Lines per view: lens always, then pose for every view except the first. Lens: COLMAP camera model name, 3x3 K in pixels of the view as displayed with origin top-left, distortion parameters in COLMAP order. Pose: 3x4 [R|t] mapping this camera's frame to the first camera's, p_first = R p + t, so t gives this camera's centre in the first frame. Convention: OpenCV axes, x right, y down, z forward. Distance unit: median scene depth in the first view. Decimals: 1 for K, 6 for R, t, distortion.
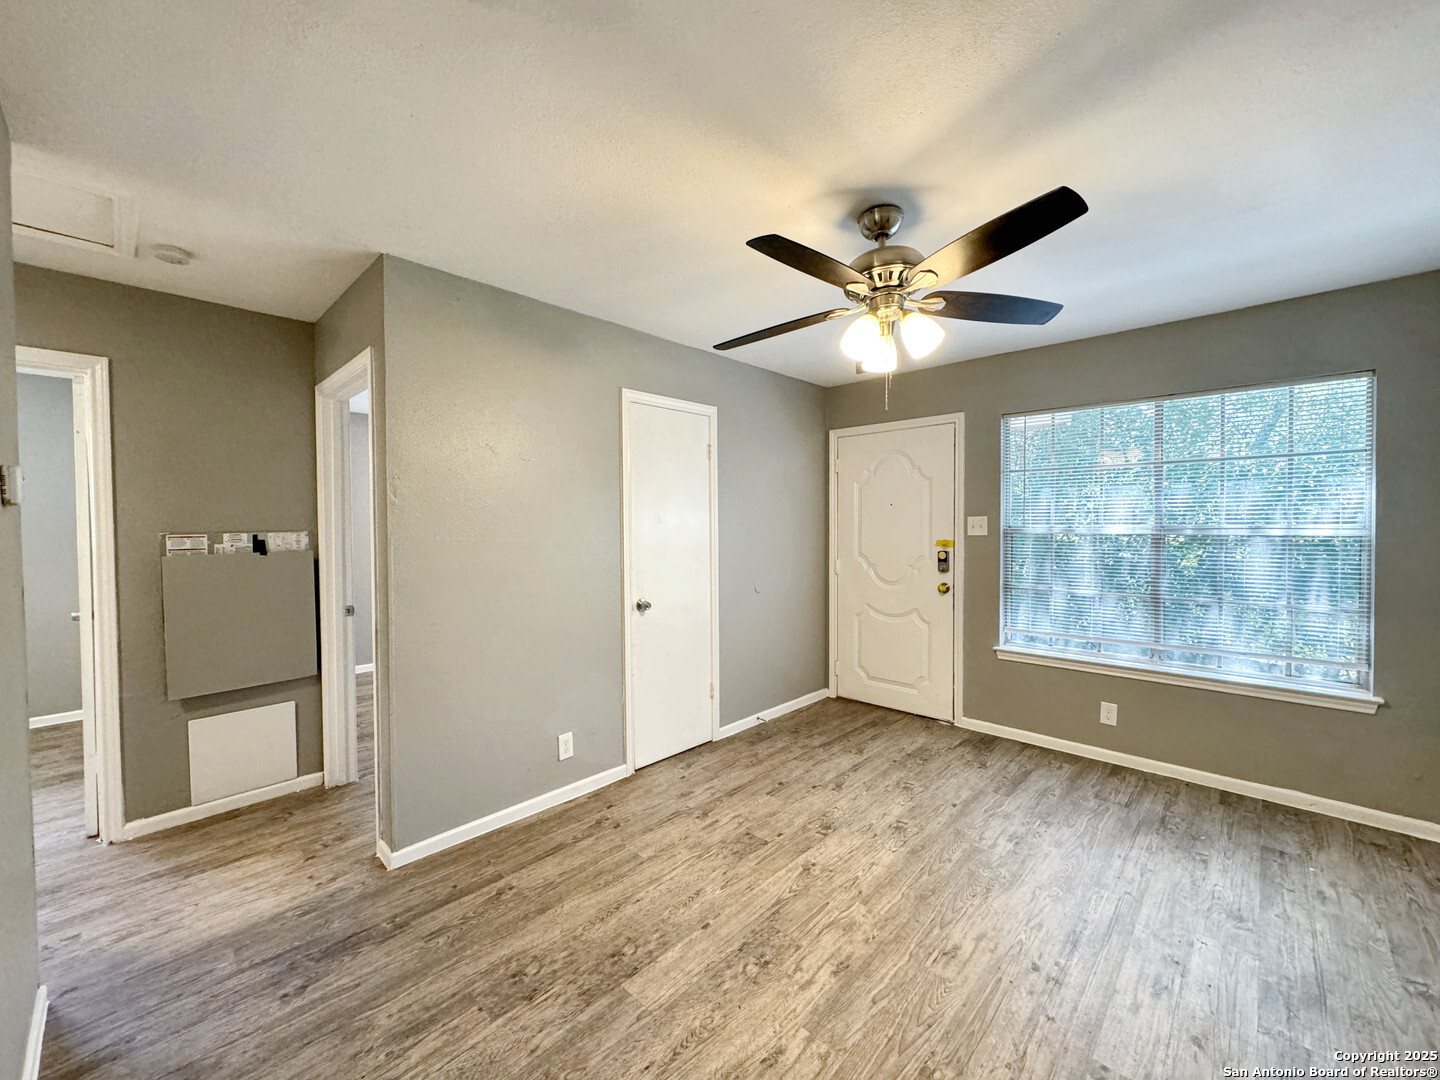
lens RADIAL K [[573.7, 0, 724.7], [0, 573.7, 538.0], [0, 0, 1]] dist [-0.000402, 0.000113]
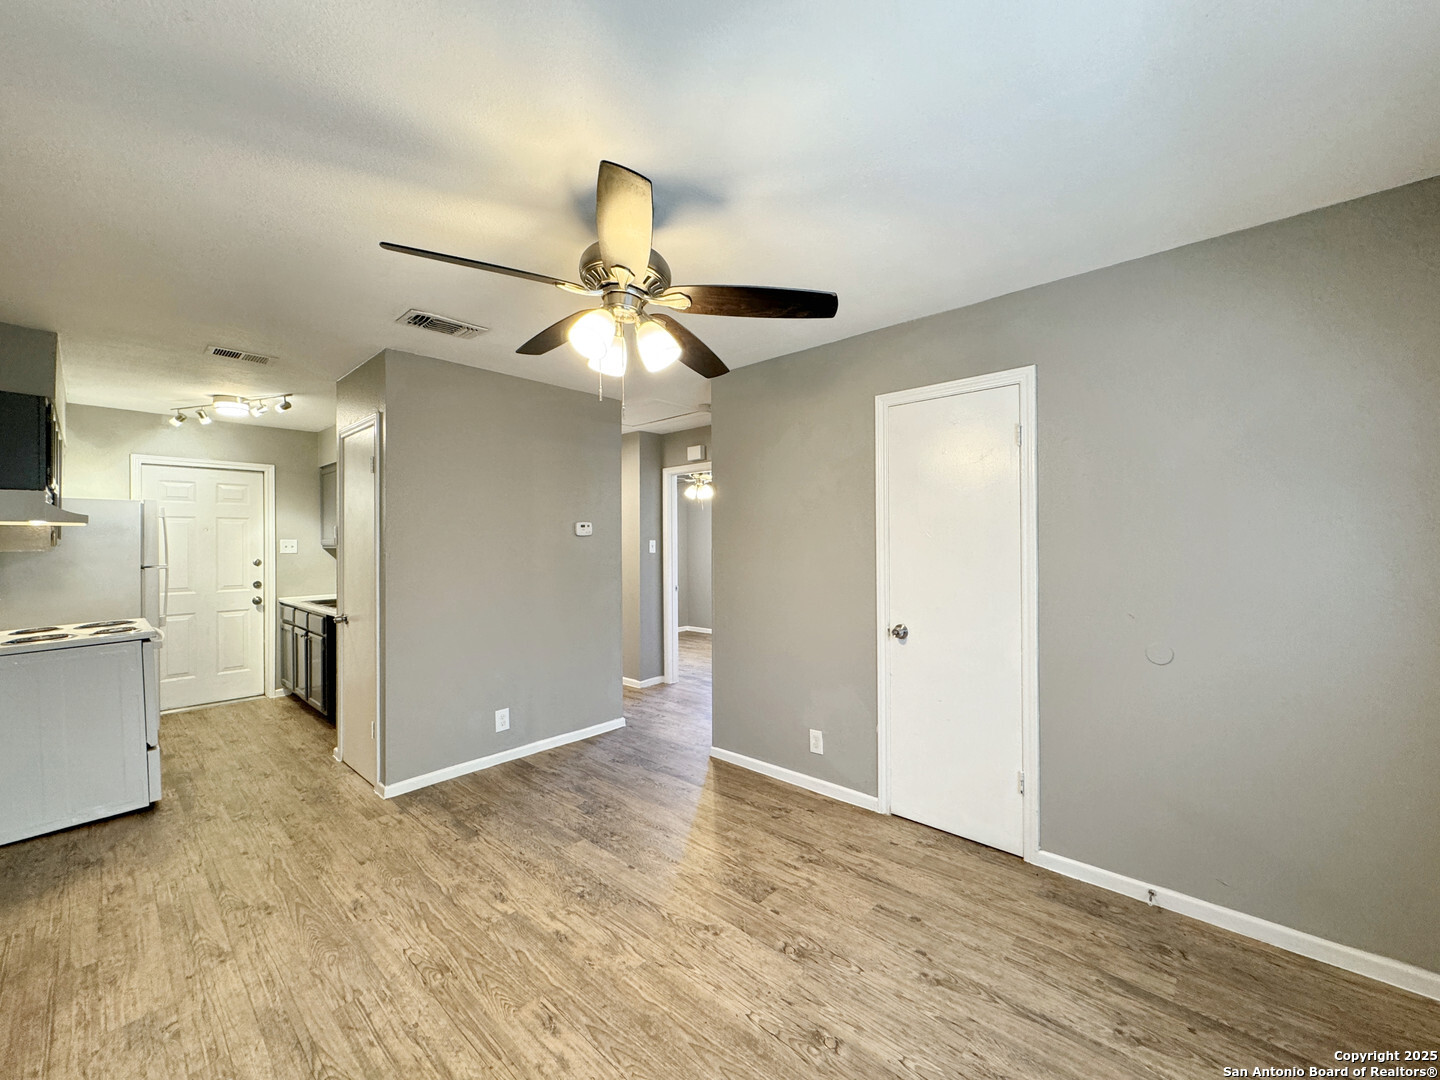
lens RADIAL K [[573.7, 0, 719.0], [0, 573.7, 541.5], [0, 0, 1]] dist [-0.000402, 0.000113]
pose [[0.018192, 0.004796, -0.999823, 1.158559], [-0.015304, 0.999873, 0.004518, -0.035325], [0.999717, 0.015219, 0.018263, 1.108310]]
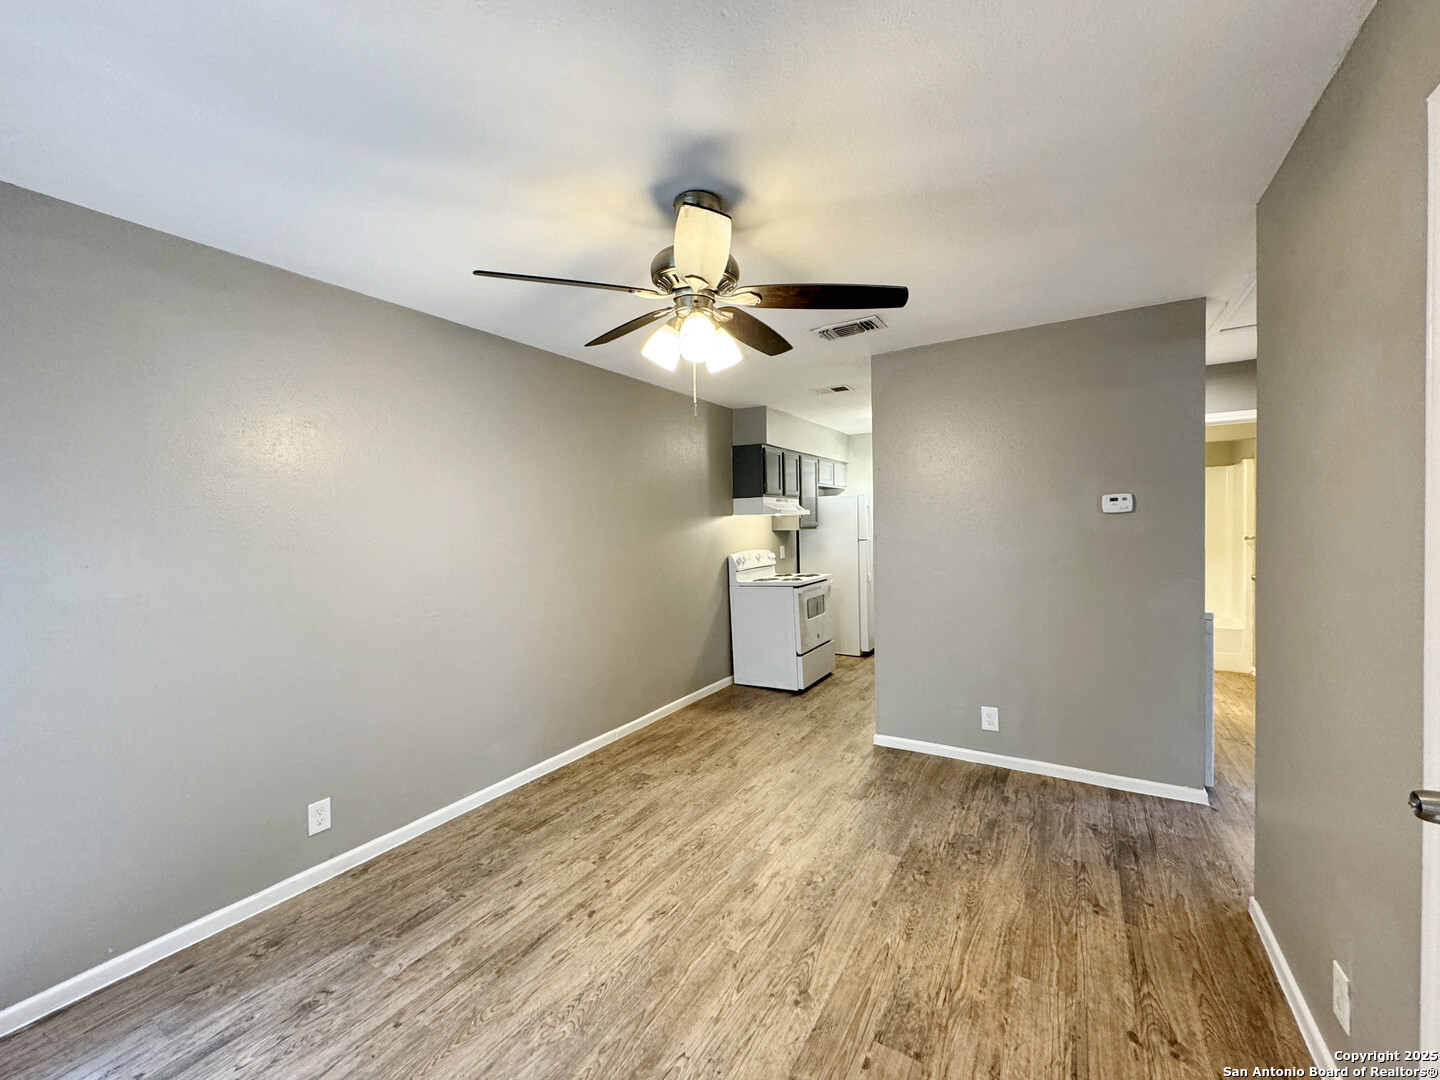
lens RADIAL K [[573.7, 0, 721.8], [0, 573.7, 540.9], [0, 0, 1]] dist [-0.000402, 0.000113]
pose [[-0.979562, 0.032377, -0.198522, 0.422837], [0.023228, 0.998566, 0.048243, -0.061225], [0.199799, 0.042646, -0.978908, 1.888769]]
